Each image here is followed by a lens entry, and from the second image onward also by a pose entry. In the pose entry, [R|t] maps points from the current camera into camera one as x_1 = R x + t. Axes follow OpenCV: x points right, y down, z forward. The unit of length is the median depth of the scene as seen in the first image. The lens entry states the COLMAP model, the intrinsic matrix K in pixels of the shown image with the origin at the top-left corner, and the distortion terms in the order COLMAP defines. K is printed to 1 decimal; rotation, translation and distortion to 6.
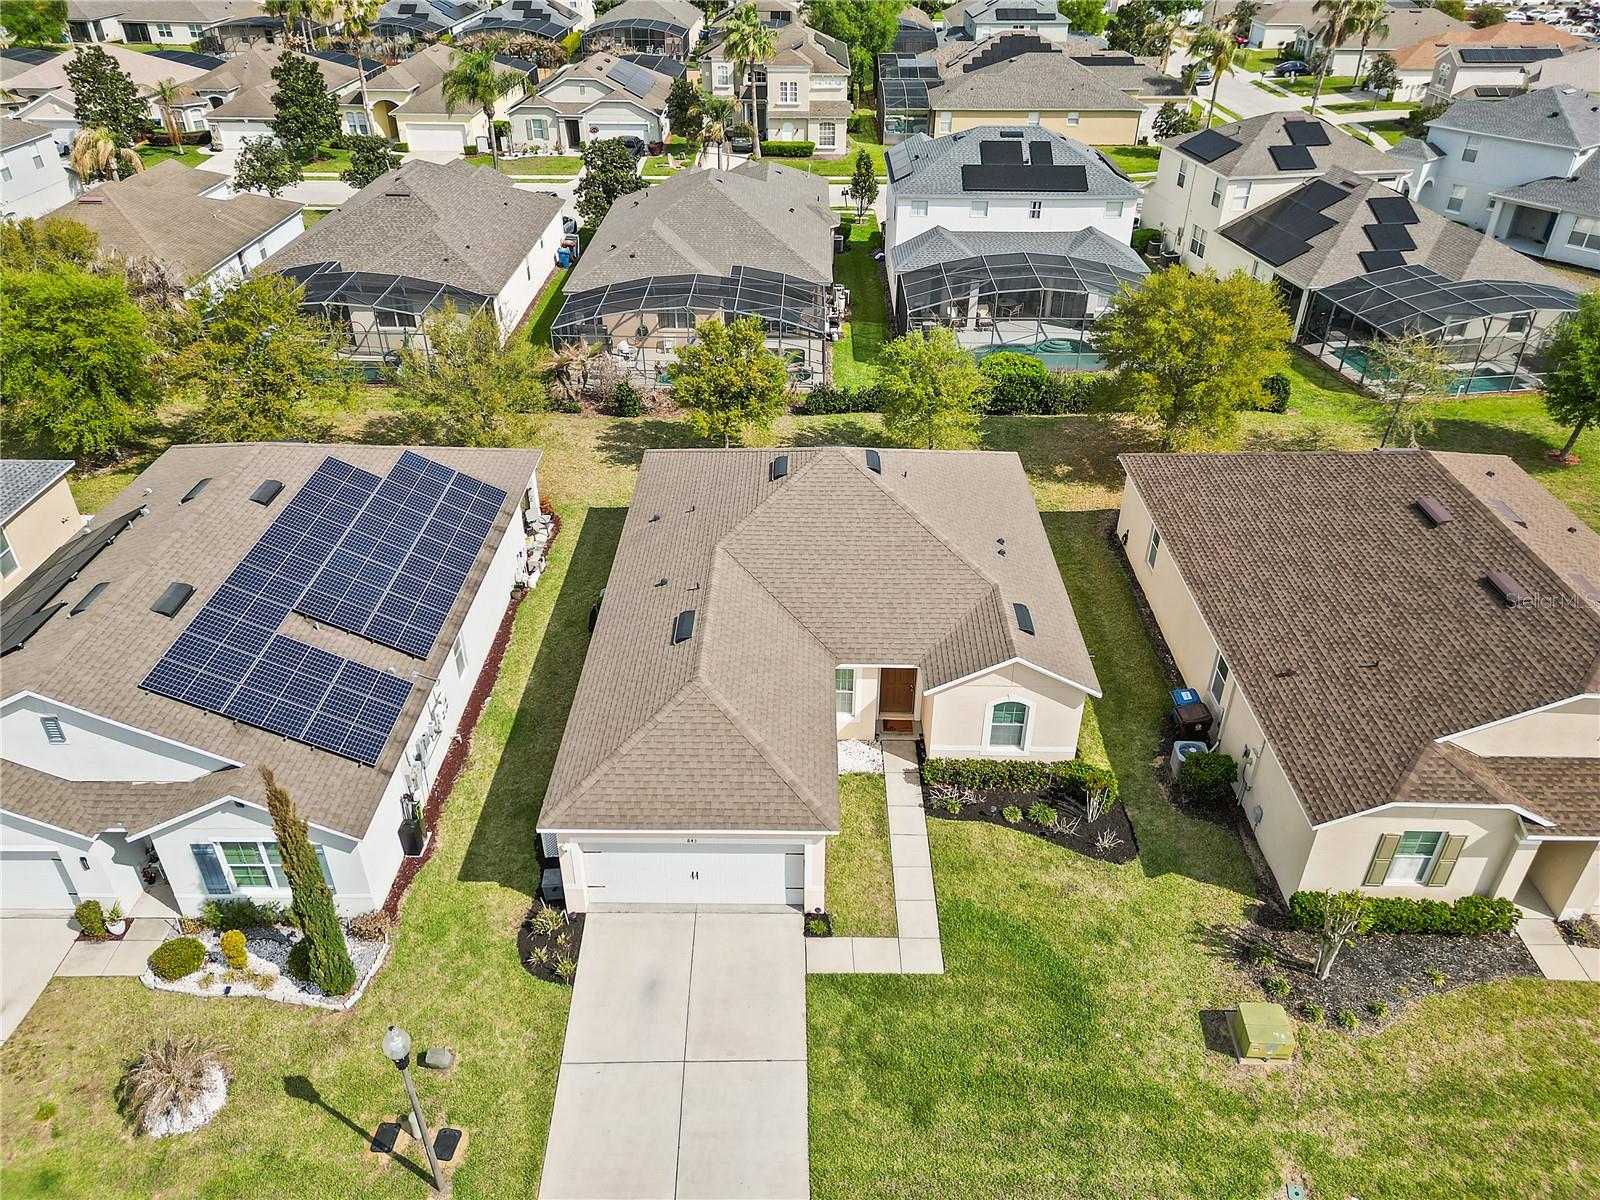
lens RADIAL K [[1154.6, 0, 807.6], [0, 1154.6, 602.0], [0, 0, 1]] dist [0.082621, -0.080782]
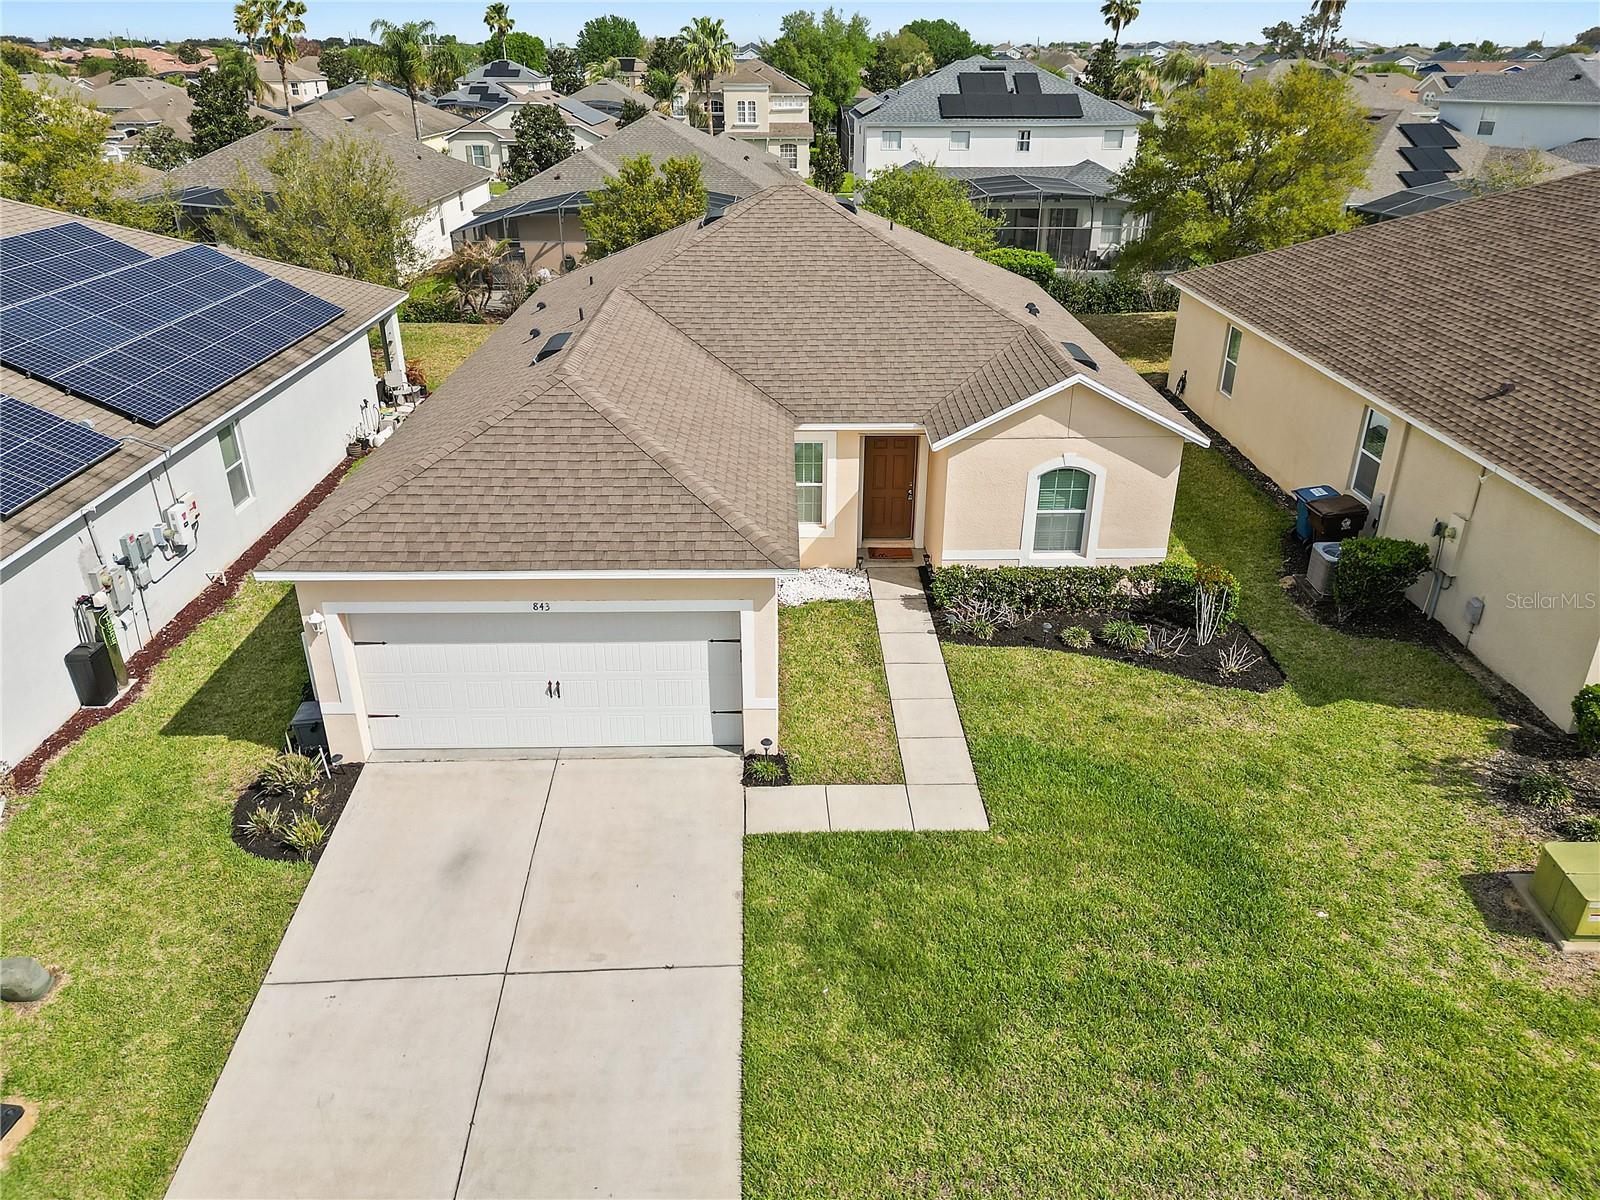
lens RADIAL K [[1154.6, 0, 807.6], [0, 1154.6, 602.0], [0, 0, 1]] dist [0.082621, -0.080782]
pose [[0.999607, -0.016710, 0.022494, 0.017913], [0.019414, 0.991849, -0.125930, 0.270928], [-0.020206, 0.126317, 0.991784, 0.420585]]
